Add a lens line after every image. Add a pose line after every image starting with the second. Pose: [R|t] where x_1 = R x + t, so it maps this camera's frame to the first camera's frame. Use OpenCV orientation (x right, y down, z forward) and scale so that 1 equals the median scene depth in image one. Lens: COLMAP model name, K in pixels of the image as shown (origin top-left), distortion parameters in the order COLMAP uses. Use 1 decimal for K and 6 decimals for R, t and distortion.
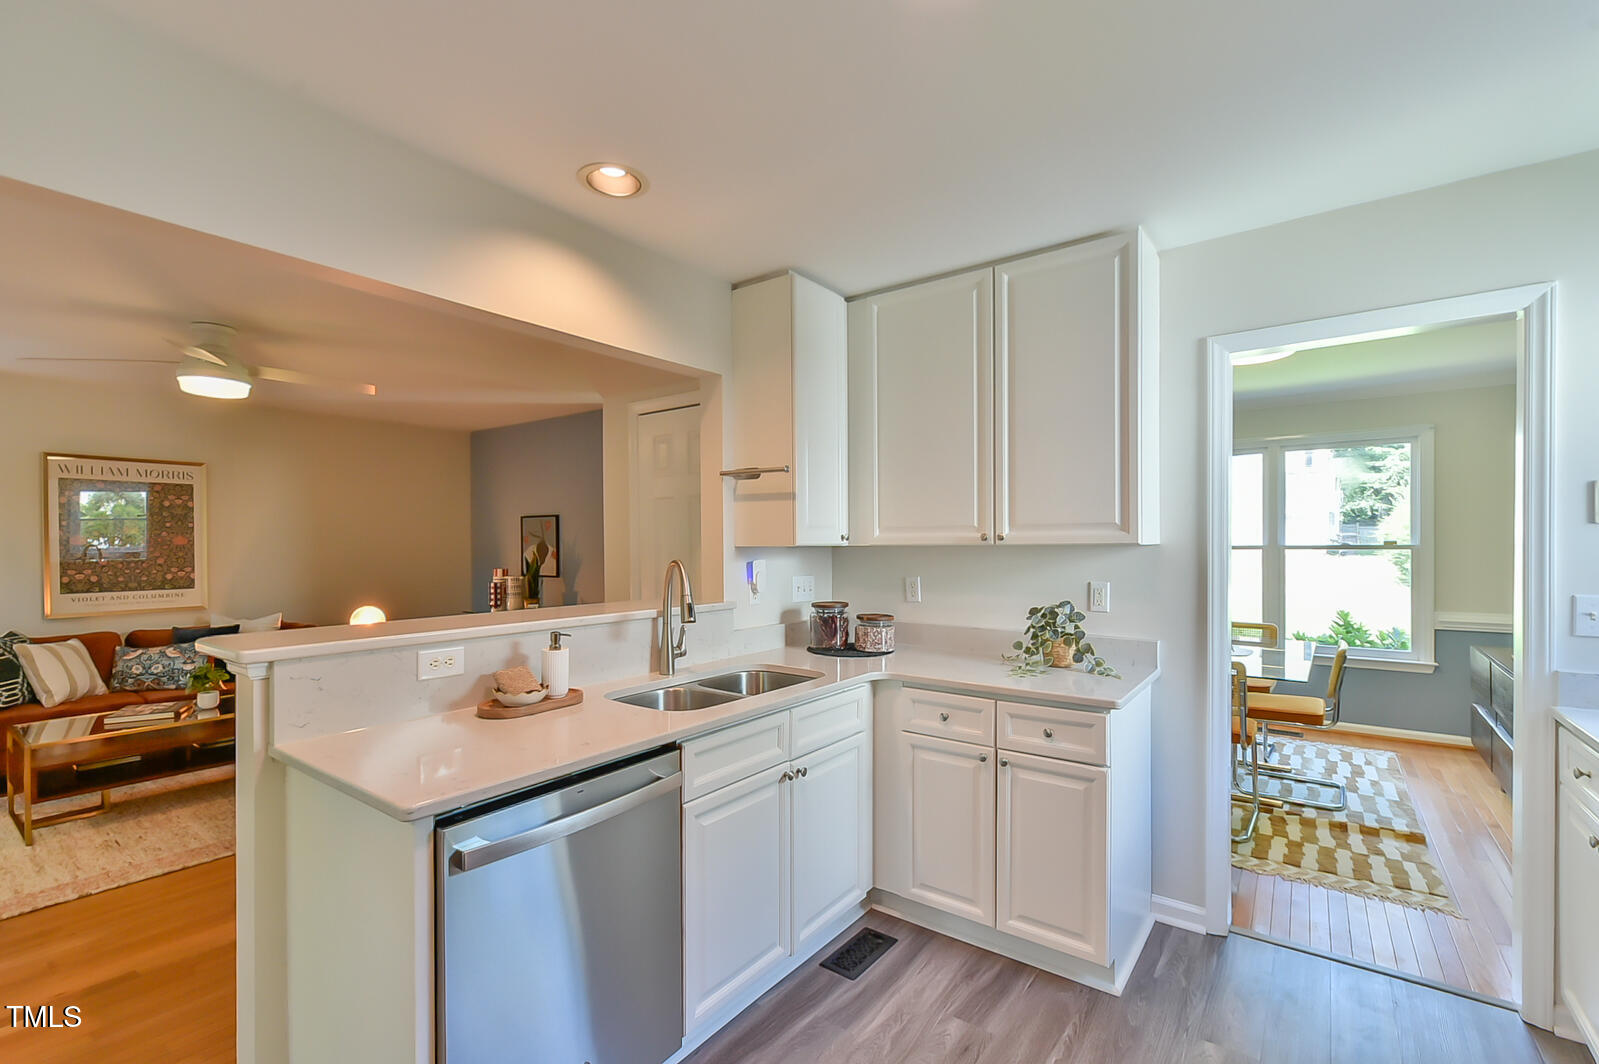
lens RADIAL K [[694.9, 0, 805.8], [0, 694.9, 550.1], [0, 0, 1]] dist [0.001252, 0.000004]
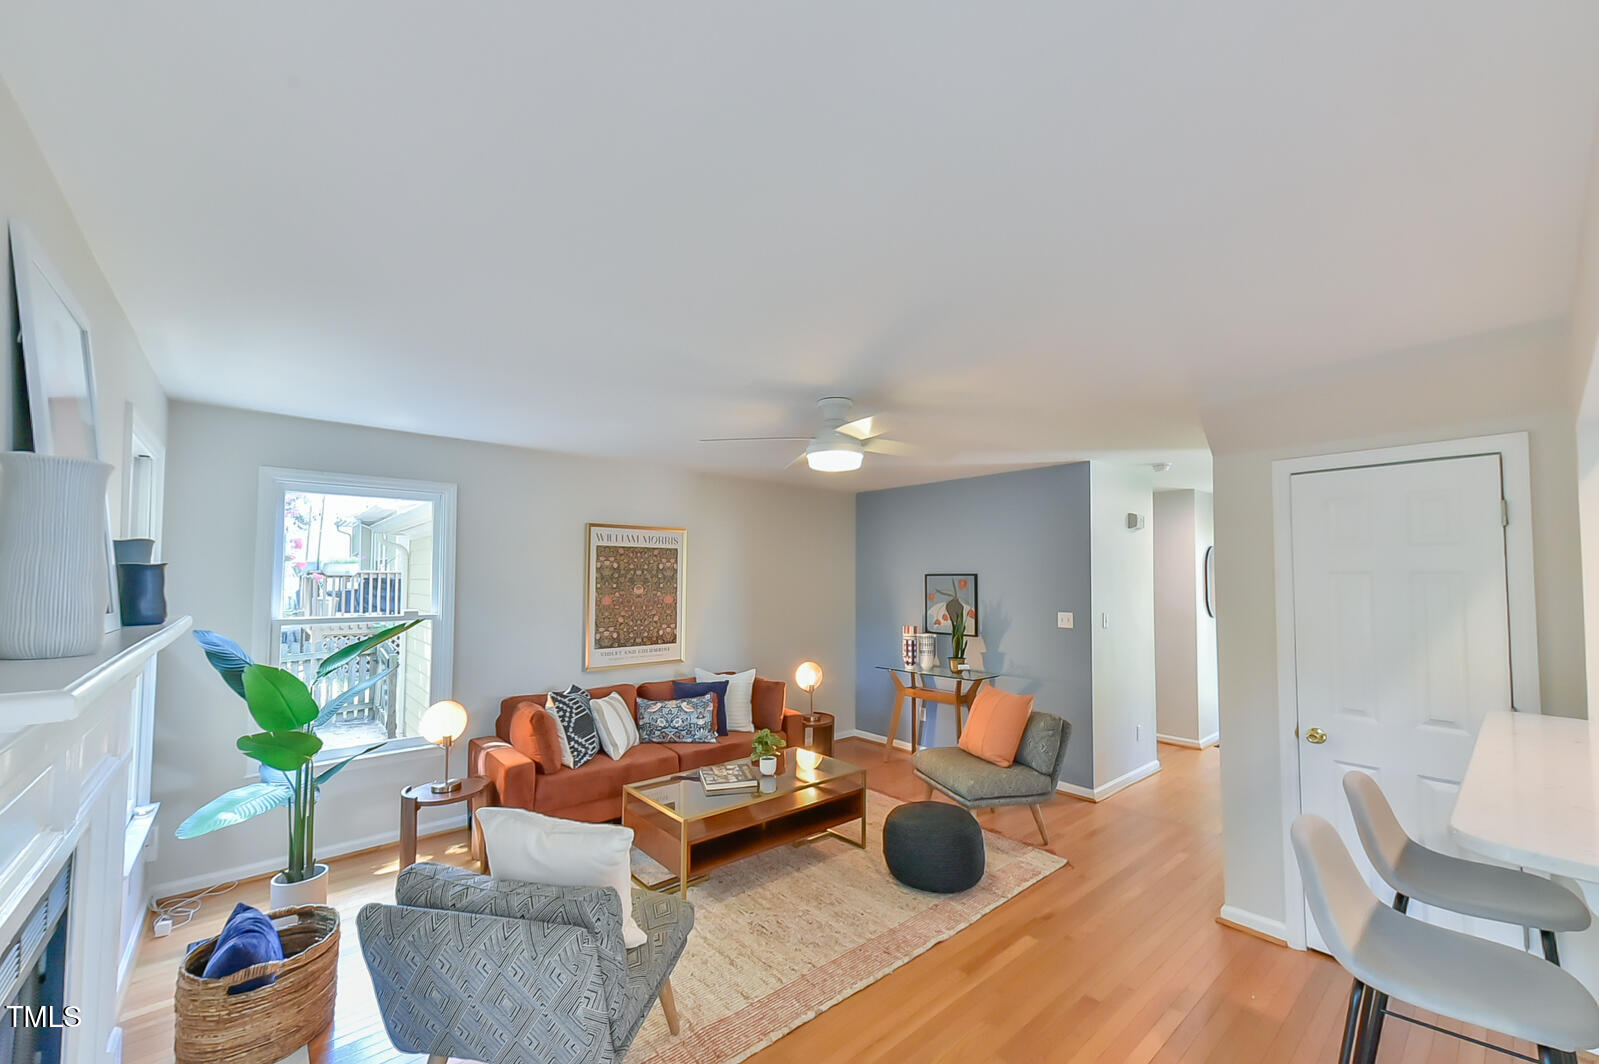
lens RADIAL K [[613.2, 0, 803.0], [0, 613.2, 558.4], [0, 0, 1]] dist [0.000413, 0.000024]
pose [[0.975295, -0.003706, -0.220875, -0.523111], [-0.007097, 0.998817, -0.048099, -0.036908], [0.220792, 0.048479, 0.974115, 0.108713]]
